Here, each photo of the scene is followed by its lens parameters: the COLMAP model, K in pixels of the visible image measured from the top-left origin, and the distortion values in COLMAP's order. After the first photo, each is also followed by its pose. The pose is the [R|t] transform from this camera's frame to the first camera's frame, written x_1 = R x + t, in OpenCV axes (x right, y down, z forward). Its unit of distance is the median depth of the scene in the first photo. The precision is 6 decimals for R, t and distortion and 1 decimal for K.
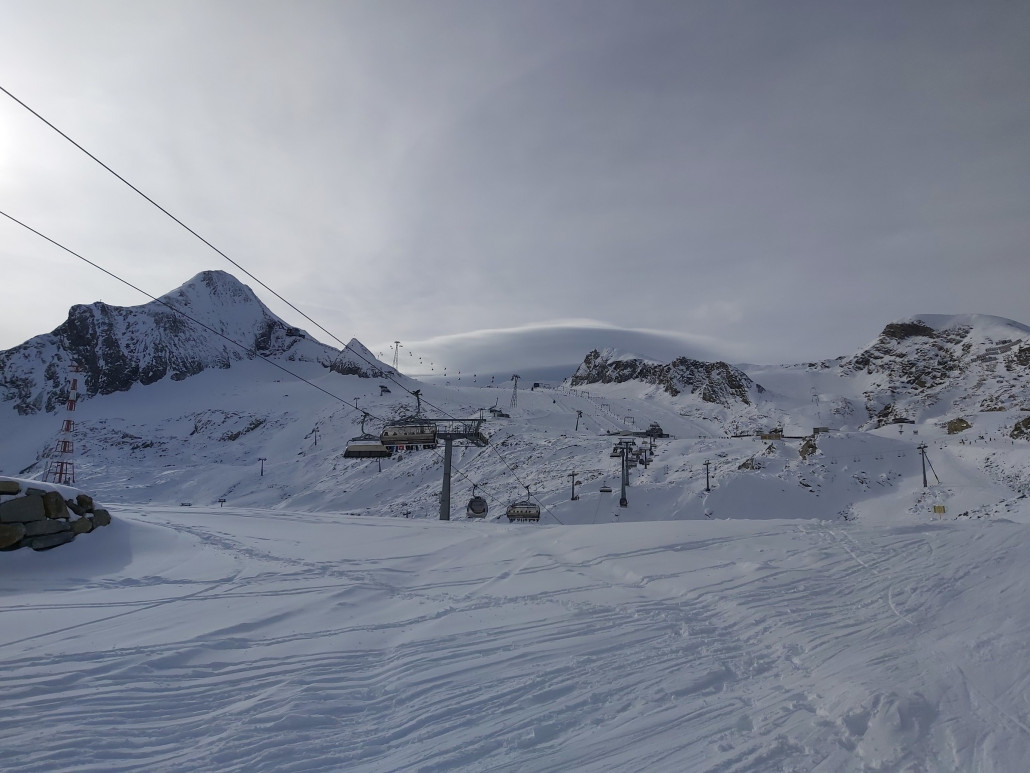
lens RADIAL K [[778.4, 0, 515.0], [0, 778.4, 386.5], [0, 0, 1]] dist [0.046655, -0.116718]
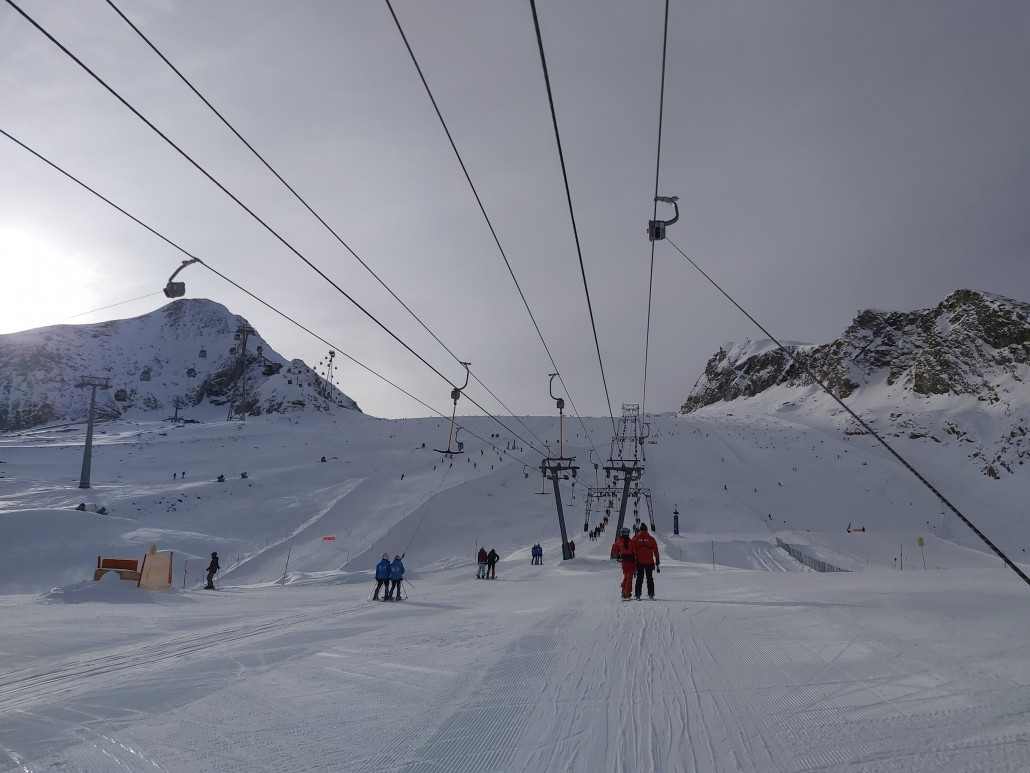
lens RADIAL K [[778.4, 0, 515.0], [0, 778.4, 386.5], [0, 0, 1]] dist [0.046655, -0.116718]
pose [[0.957262, -0.083361, -0.276949, 0.140755], [0.057307, 0.993246, -0.100885, 0.035014], [0.283489, 0.080703, 0.955574, 0.515801]]
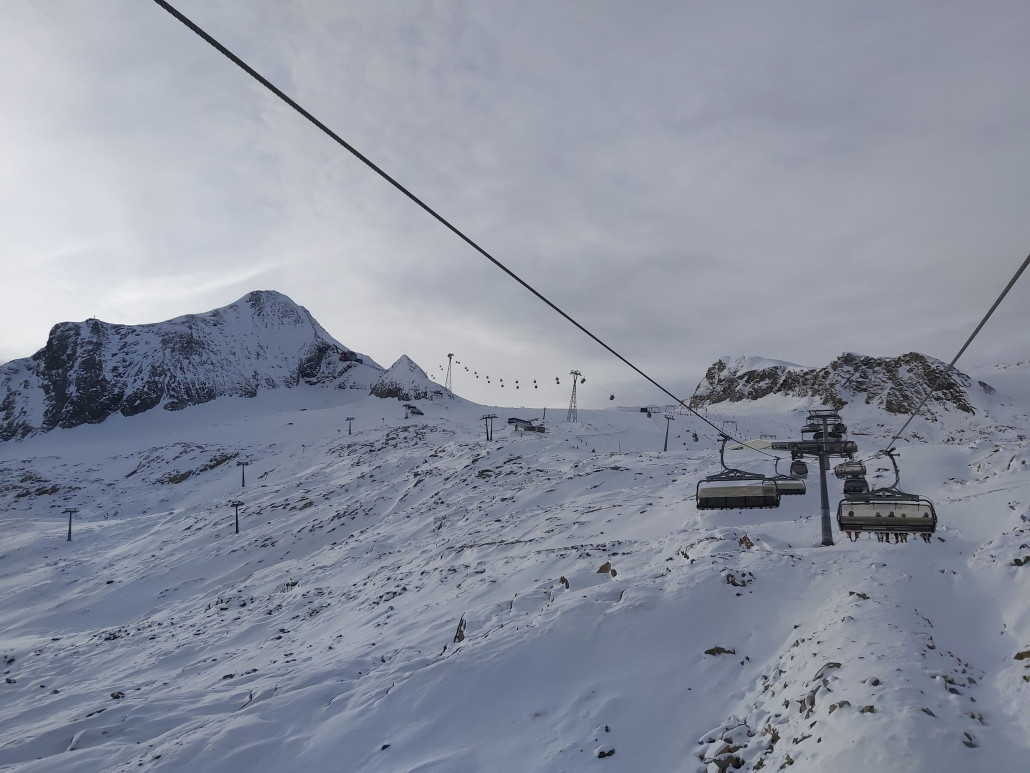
lens RADIAL K [[778.4, 0, 515.0], [0, 778.4, 386.5], [0, 0, 1]] dist [0.046655, -0.116718]
pose [[0.985062, -0.035897, -0.168414, 0.040981], [0.025669, 0.997714, -0.062518, 0.025290], [0.170273, 0.057262, 0.983732, 0.268186]]
